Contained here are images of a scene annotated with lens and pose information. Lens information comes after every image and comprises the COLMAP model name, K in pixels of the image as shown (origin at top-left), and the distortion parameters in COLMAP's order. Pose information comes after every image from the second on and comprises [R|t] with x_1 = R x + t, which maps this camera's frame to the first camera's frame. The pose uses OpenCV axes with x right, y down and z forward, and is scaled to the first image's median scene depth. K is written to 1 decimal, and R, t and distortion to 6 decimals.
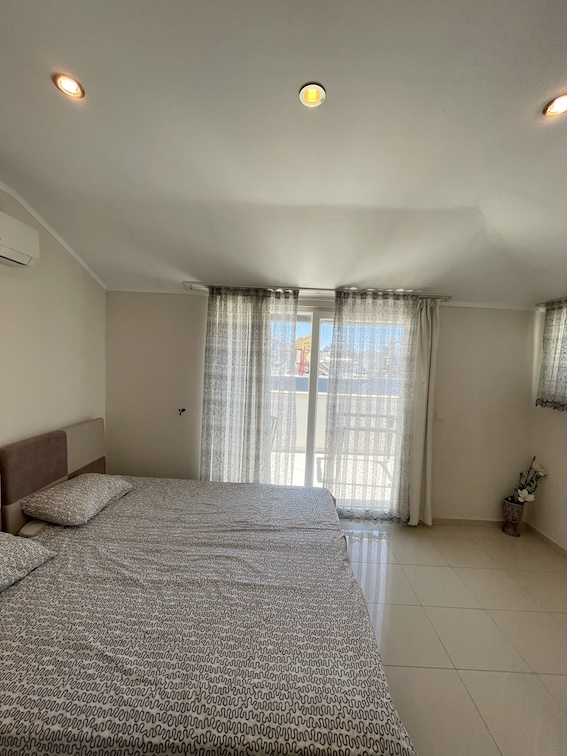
lens RADIAL K [[304.4, 0, 283.5], [0, 304.4, 378.0], [0, 0, 1]] dist [-0.000514, -0.000377]
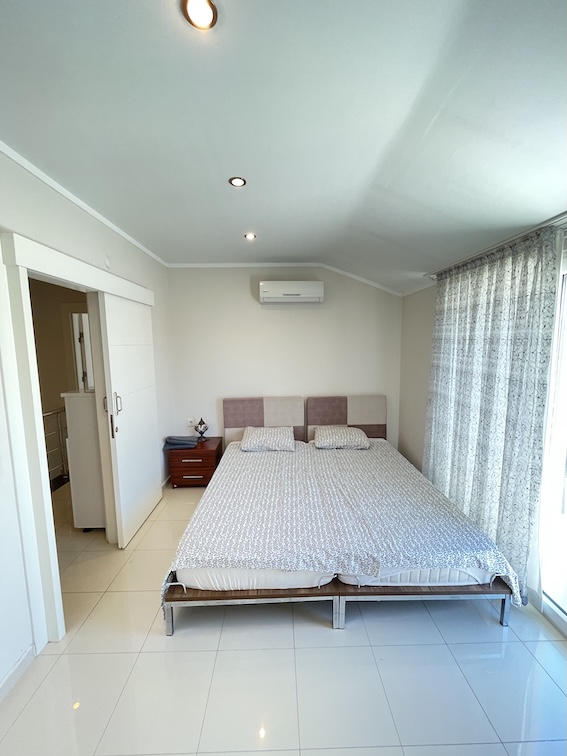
lens RADIAL K [[304.4, 0, 283.5], [0, 304.4, 378.0], [0, 0, 1]] dist [-0.000514, -0.000377]
pose [[0.016465, 0.062310, -0.997921, 0.851533], [-0.052725, 0.996722, 0.061365, -0.005860], [0.998473, 0.051605, 0.019696, 0.617099]]
